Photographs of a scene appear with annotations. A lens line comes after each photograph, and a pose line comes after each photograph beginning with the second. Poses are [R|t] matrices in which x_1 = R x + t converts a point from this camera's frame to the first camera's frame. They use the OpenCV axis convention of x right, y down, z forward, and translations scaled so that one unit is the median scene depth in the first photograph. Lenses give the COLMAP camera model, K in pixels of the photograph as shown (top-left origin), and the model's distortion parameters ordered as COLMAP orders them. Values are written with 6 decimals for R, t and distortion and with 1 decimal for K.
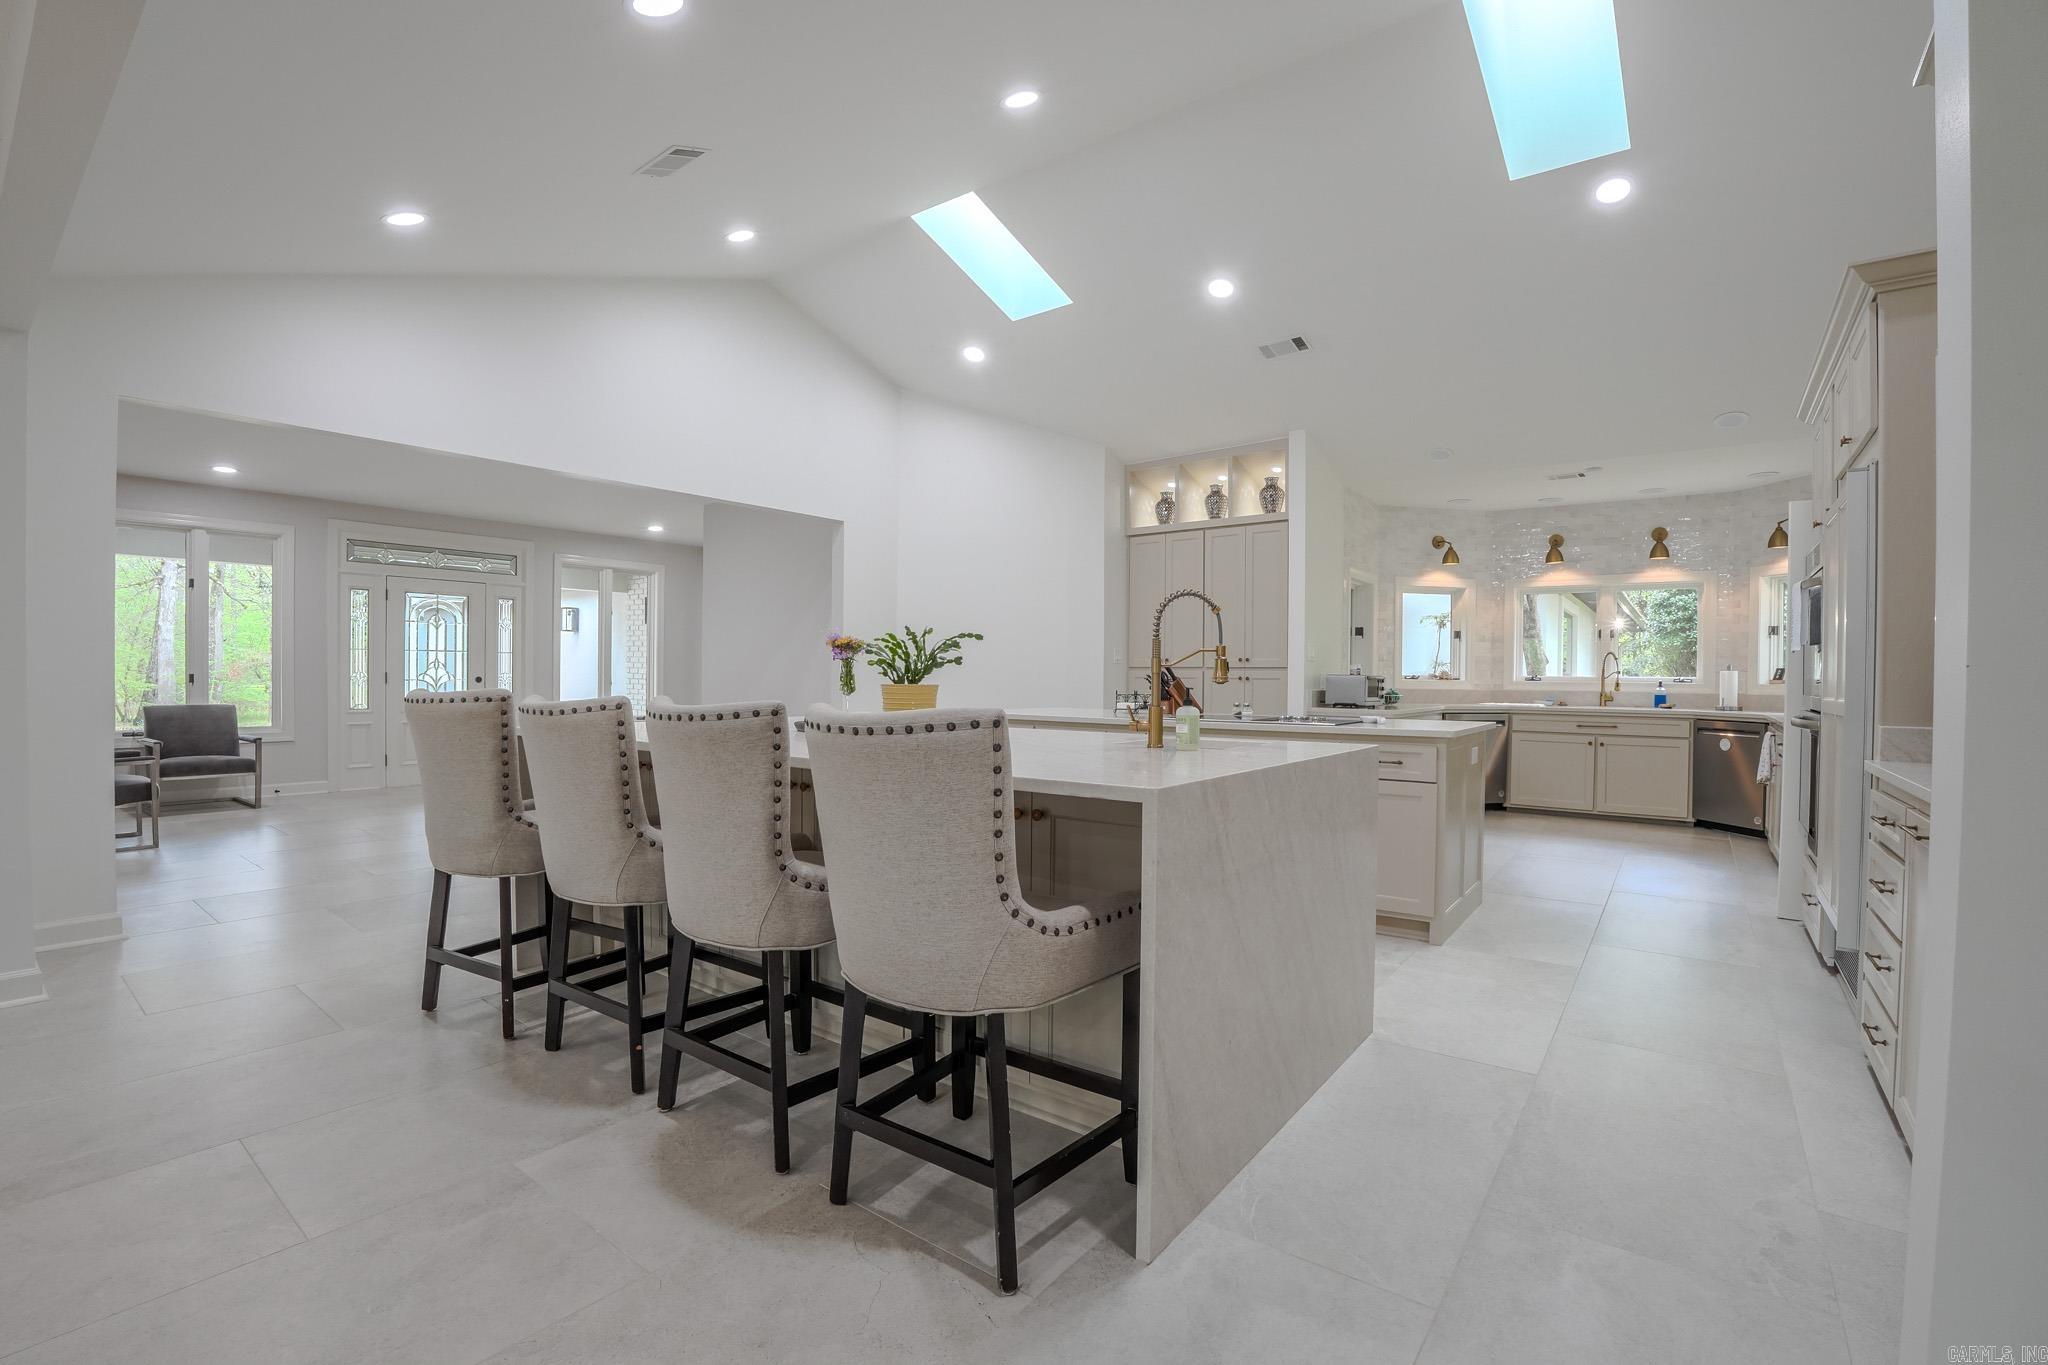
lens RADIAL K [[924.2, 0, 1012.1], [0, 924.2, 684.7], [0, 0, 1]] dist [-0.077593, 0.022274]
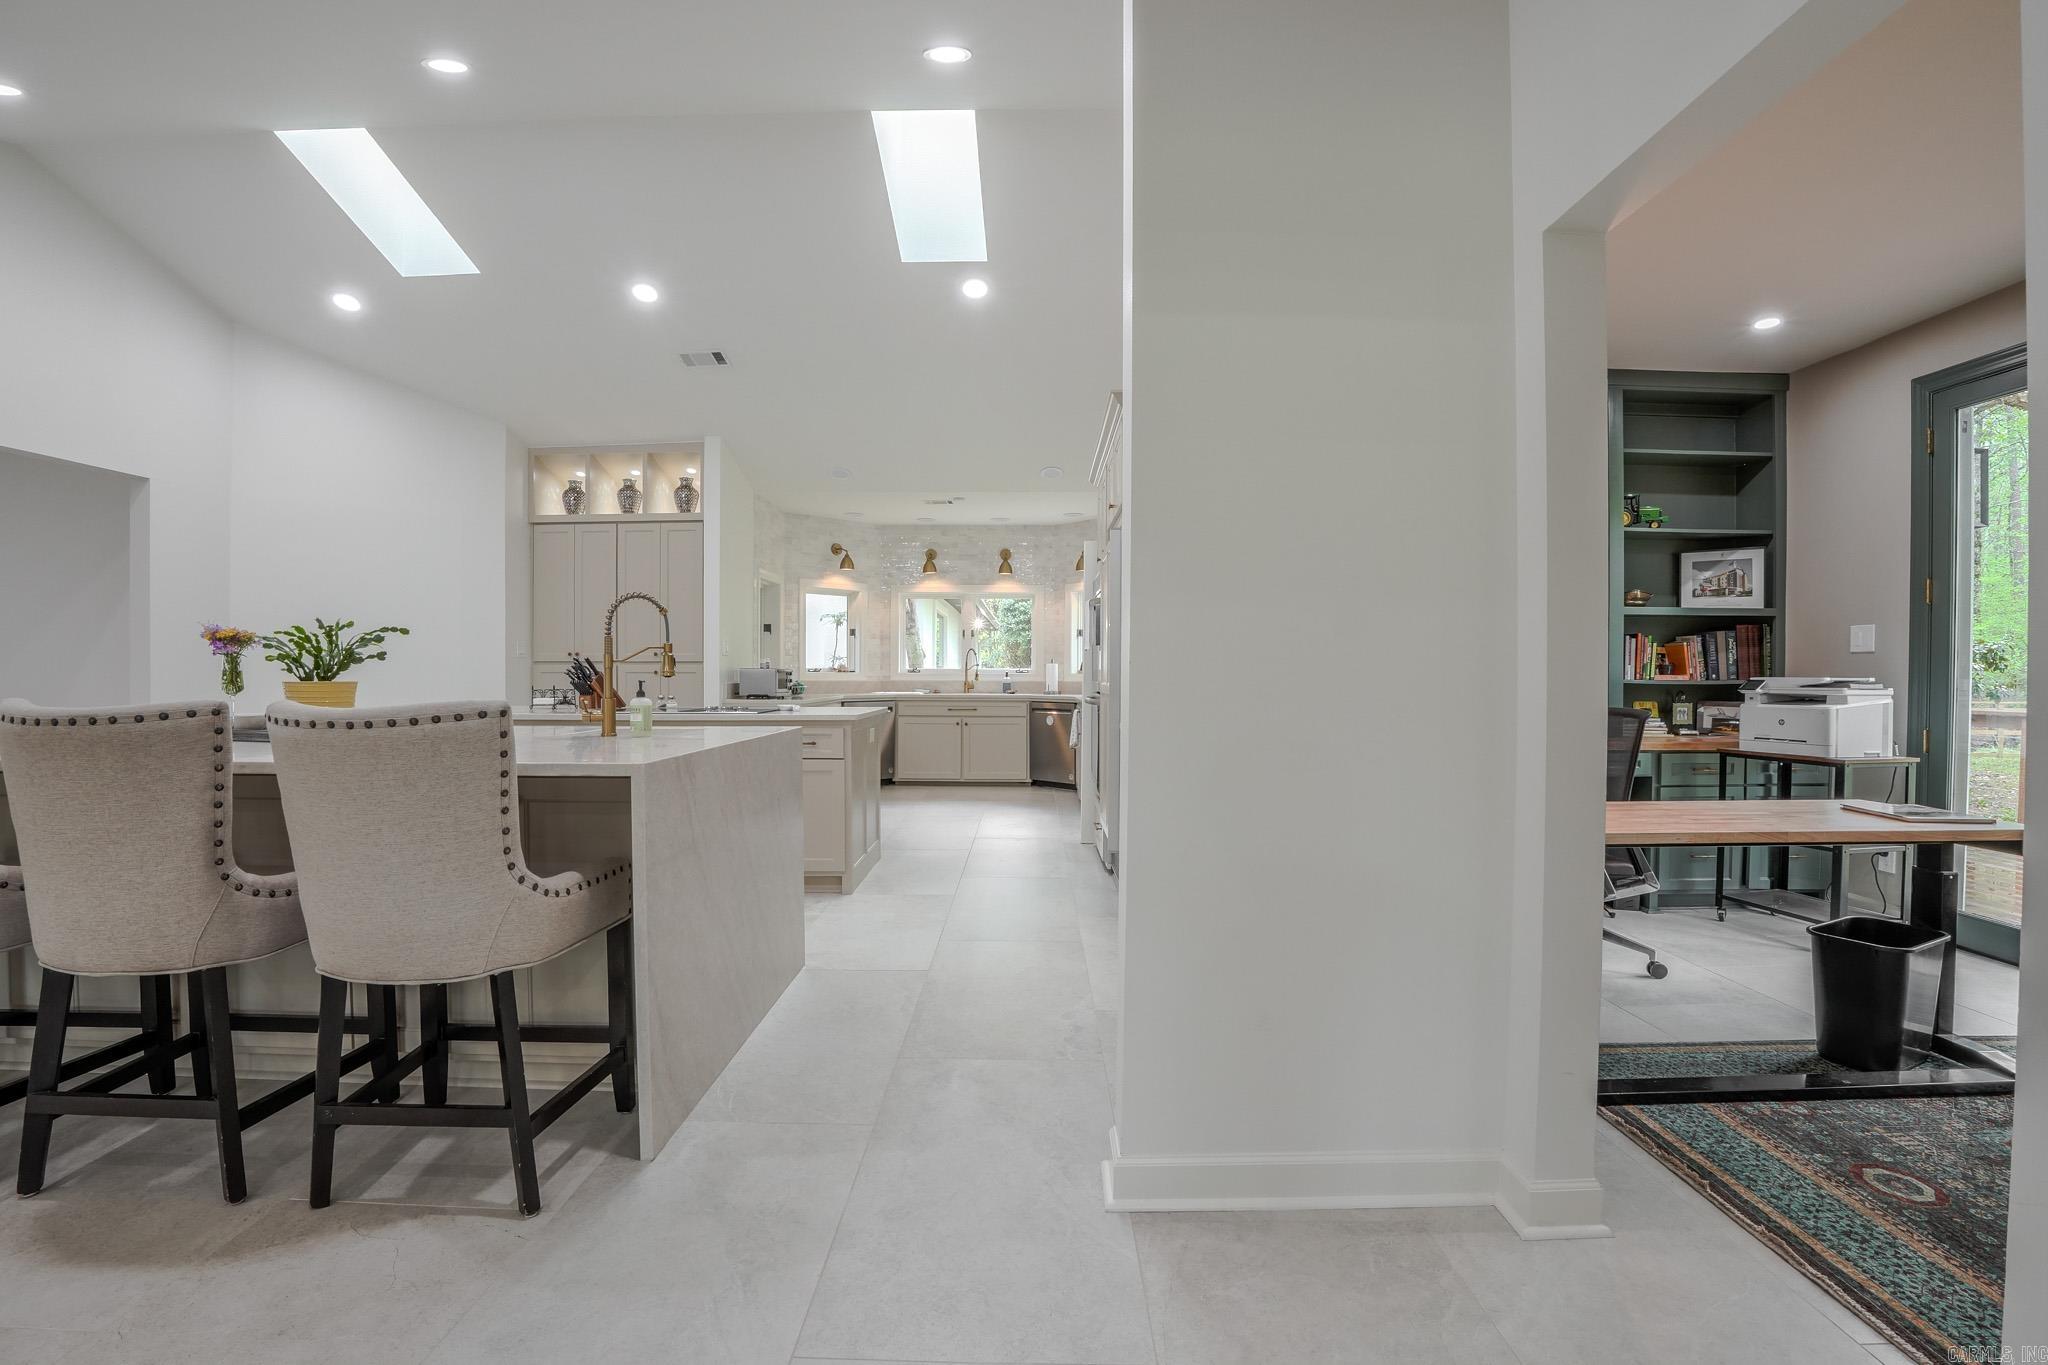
lens RADIAL K [[931.3, 0, 1031.1], [0, 931.3, 688.3], [0, 0, 1]] dist [-0.061433, 0.011617]
pose [[0.795639, -0.017459, 0.605520, -0.090373], [0.010937, 0.999836, 0.014457, 0.001120], [-0.605673, -0.004880, 0.795699, -0.144595]]
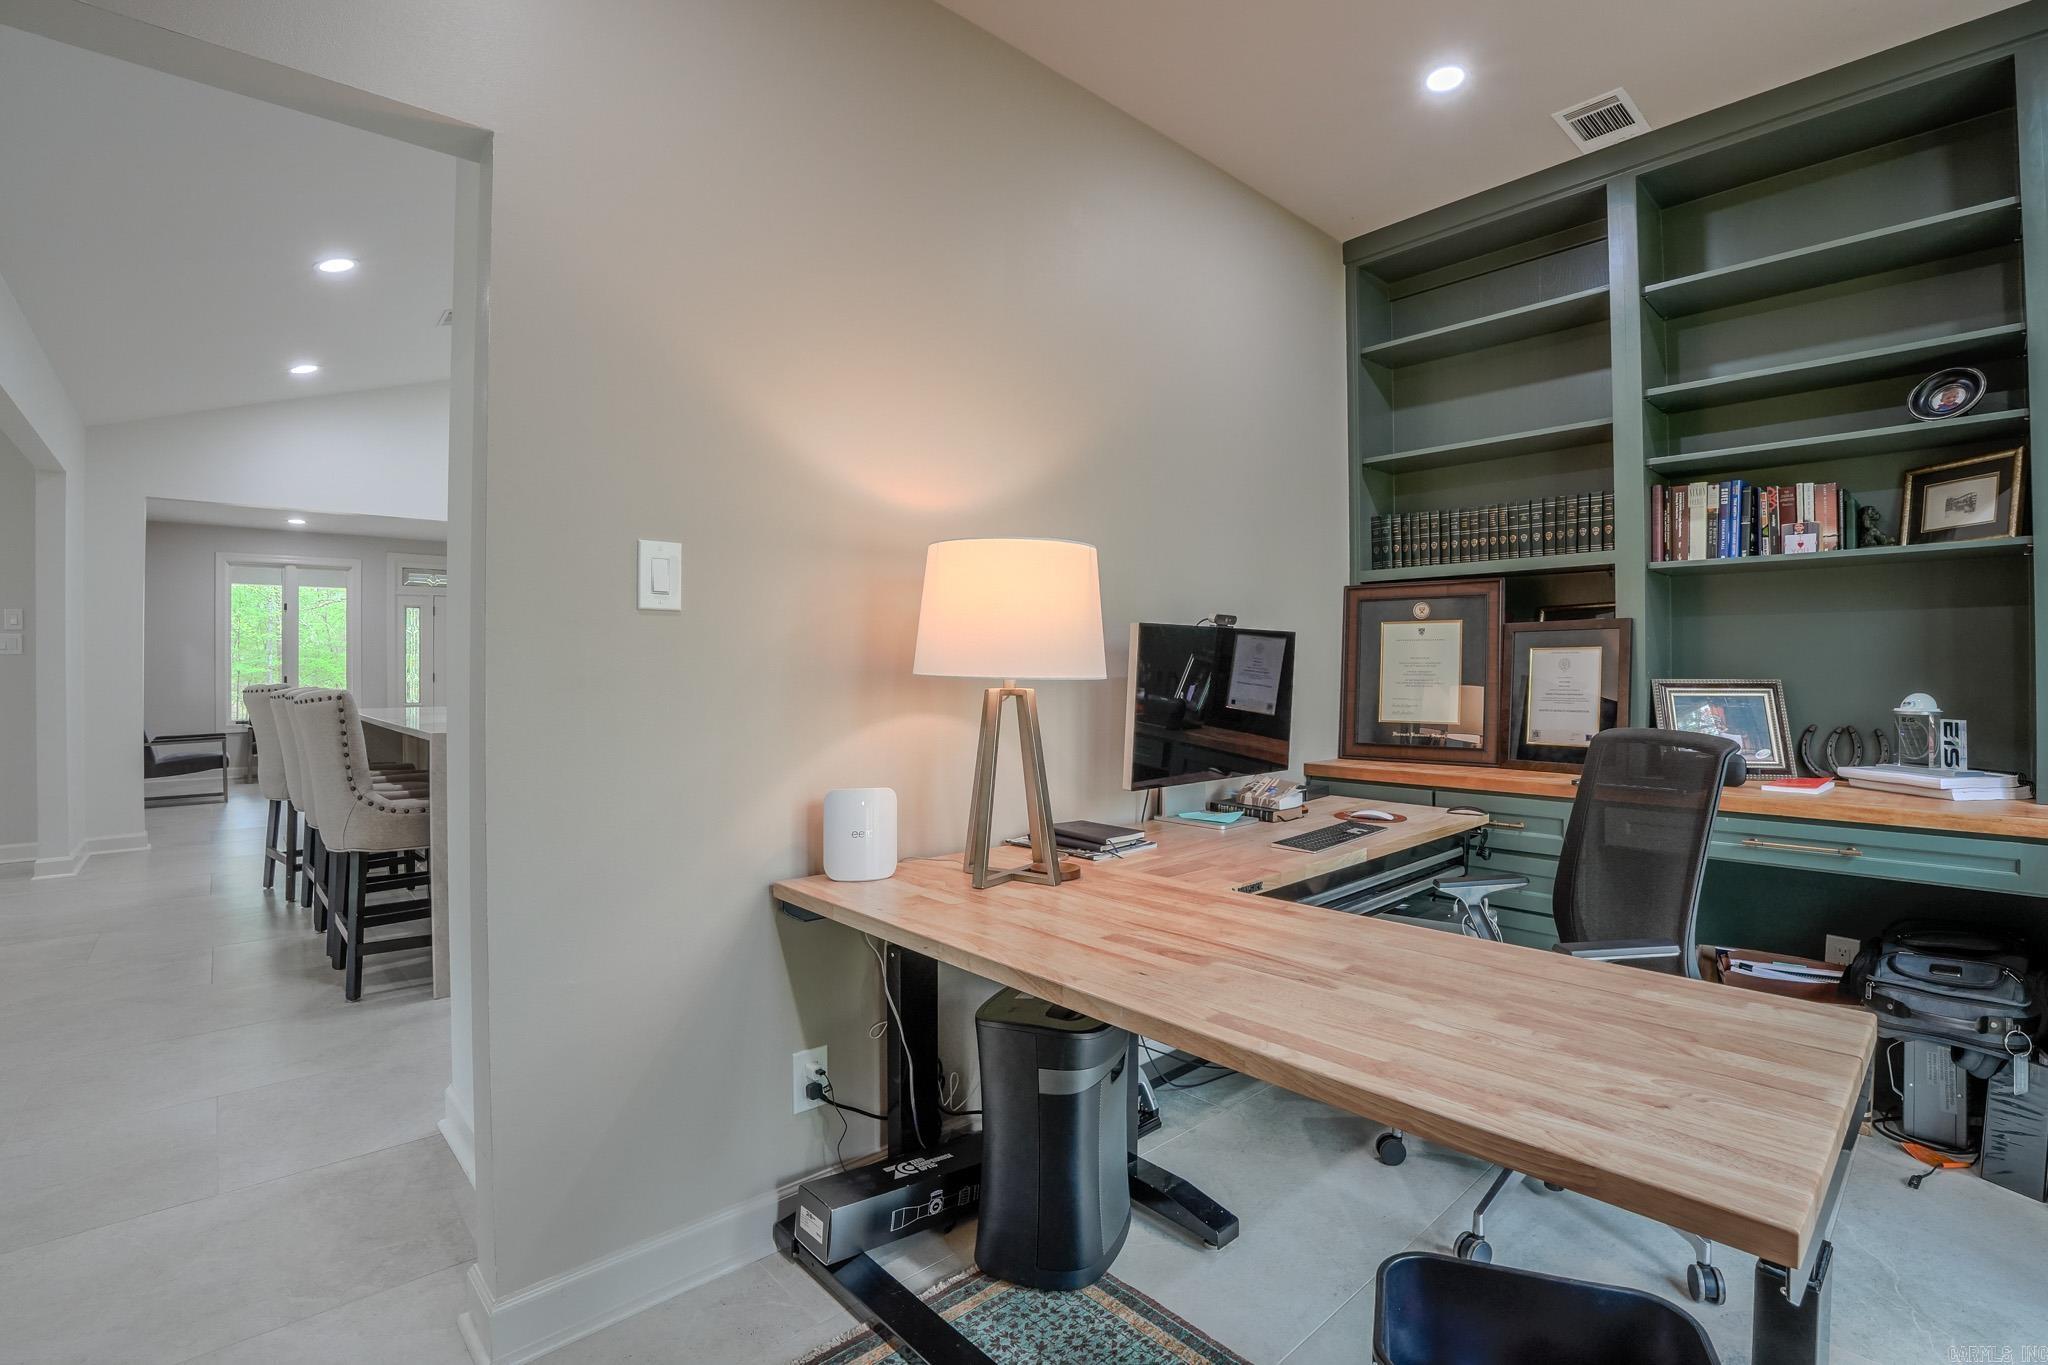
lens RADIAL K [[931.3, 0, 1031.1], [0, 931.3, 688.3], [0, 0, 1]] dist [-0.061433, 0.011617]
pose [[0.985808, -0.005897, -0.167773, 0.859296], [0.006985, 0.999958, 0.005893, 0.012949], [0.167731, -0.006981, 0.985808, -0.299186]]
